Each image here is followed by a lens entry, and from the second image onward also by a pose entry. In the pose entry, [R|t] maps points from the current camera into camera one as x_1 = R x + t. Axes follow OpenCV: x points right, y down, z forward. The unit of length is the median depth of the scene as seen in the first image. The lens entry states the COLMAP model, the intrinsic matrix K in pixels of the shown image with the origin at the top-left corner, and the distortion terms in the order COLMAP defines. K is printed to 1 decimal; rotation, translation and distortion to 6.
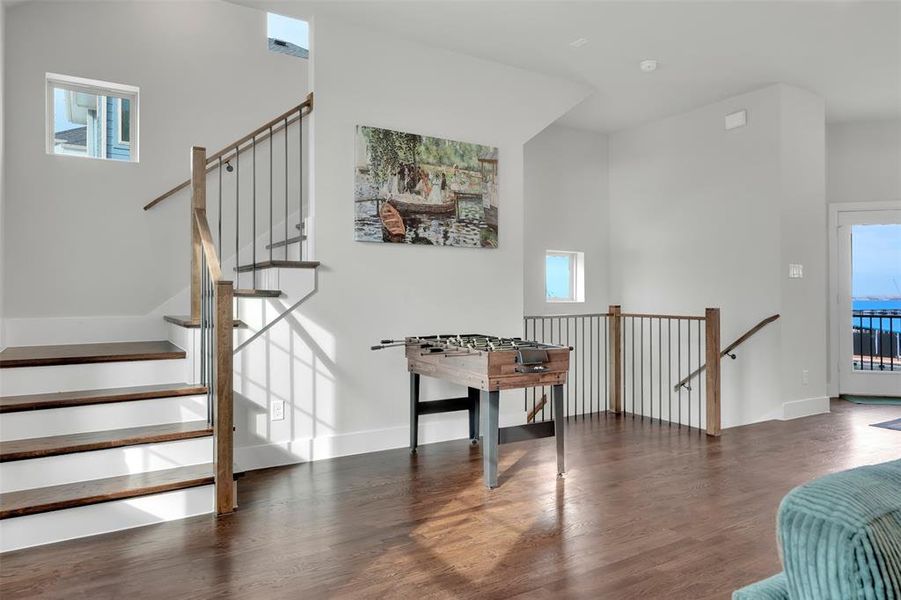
lens RADIAL K [[602.6, 0, 454.4], [0, 602.6, 287.1], [0, 0, 1]] dist [0.024480, -0.001603]
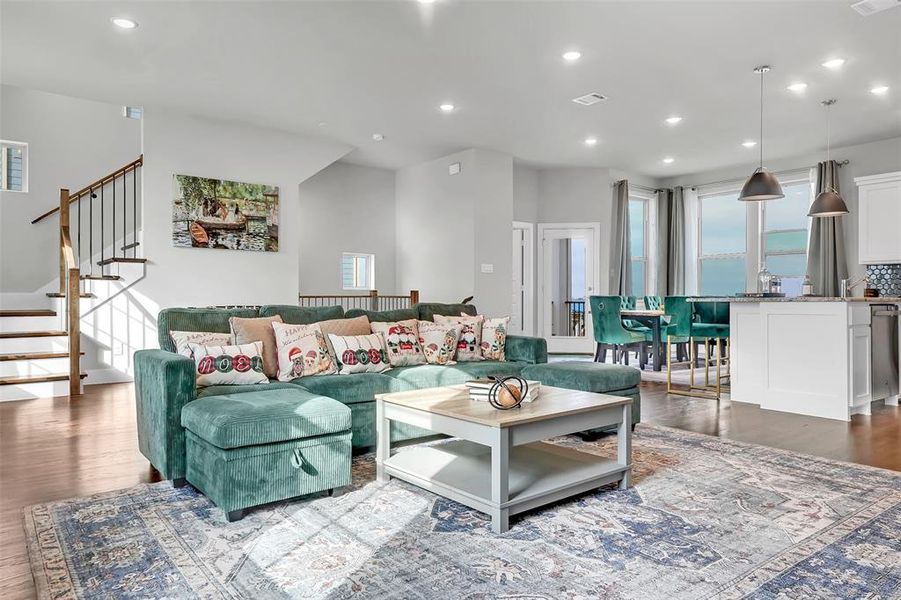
lens RADIAL K [[602.6, 0, 453.6], [0, 602.6, 298.8], [0, 0, 1]] dist [0.024480, -0.001603]
pose [[0.994331, 0.004000, 0.106258, 0.390323], [-0.006047, 0.999802, 0.018942, 0.027261], [-0.106161, -0.019477, 0.994158, -0.656852]]
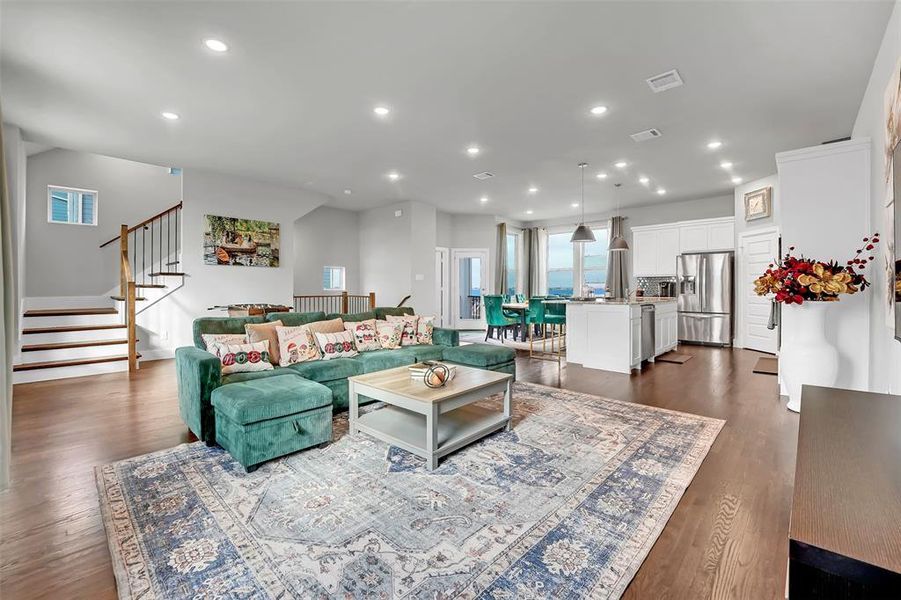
lens RADIAL K [[381.4, 0, 457.0], [0, 381.4, 289.0], [0, 0, 1]] dist [-0.025693, 0.000772]
pose [[0.965206, 0.002895, 0.261474, 0.384390], [-0.008593, 0.999750, 0.020651, -0.016867], [-0.261349, -0.022180, 0.964990, -0.641031]]
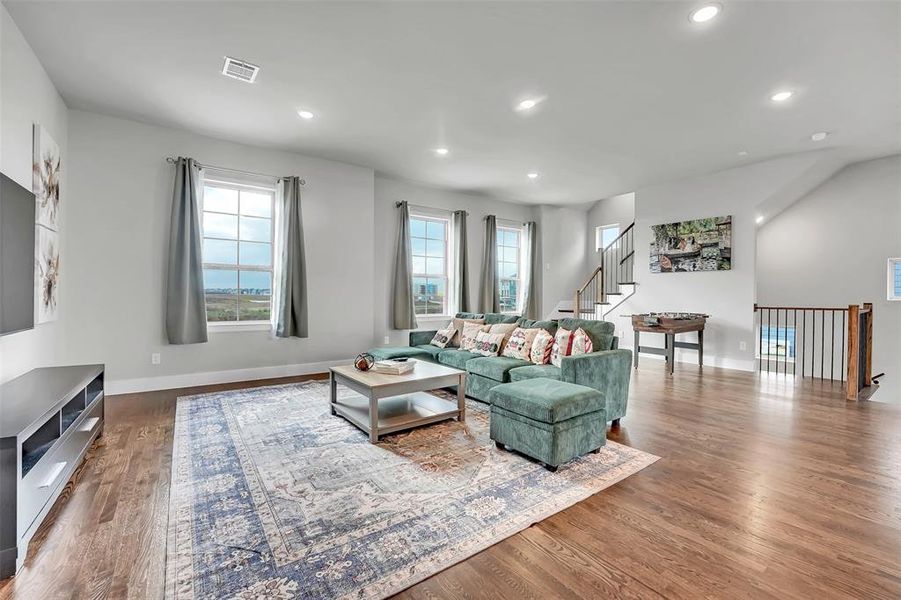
lens RADIAL K [[381.4, 0, 446.5], [0, 381.4, 295.6], [0, 0, 1]] dist [-0.025693, 0.000772]
pose [[0.048989, 0.007435, -0.998772, 1.294744], [0.013818, 0.999872, 0.008121, -0.006145], [0.998704, -0.014199, 0.048879, 0.075688]]
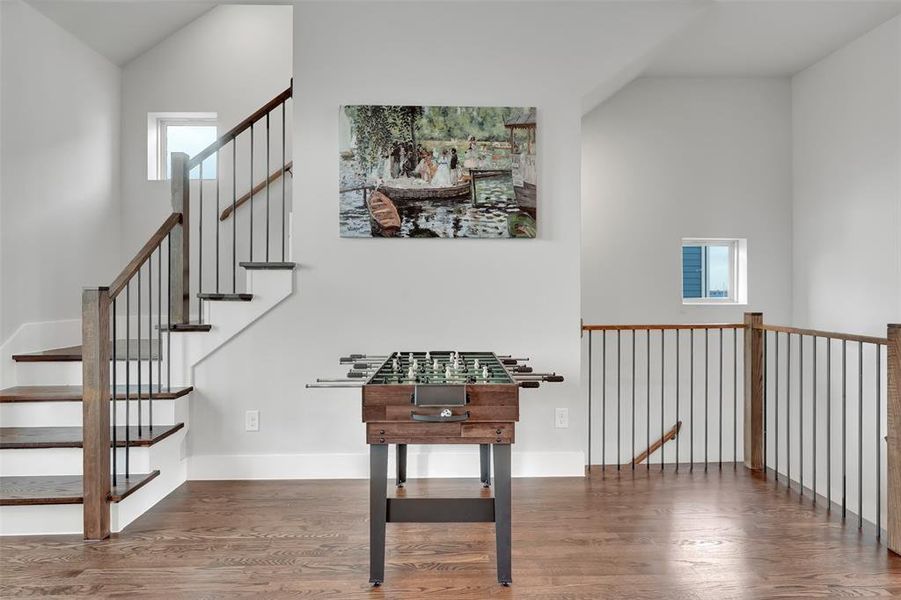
lens RADIAL K [[501.3, 0, 447.9], [0, 501.3, 288.7], [0, 0, 1]] dist [-0.011810, 0.002811]
pose [[0.862299, -0.001226, -0.506397, 0.326203], [0.008482, 0.999892, 0.012024, -0.008535], [0.506328, -0.014663, 0.862216, 0.425335]]
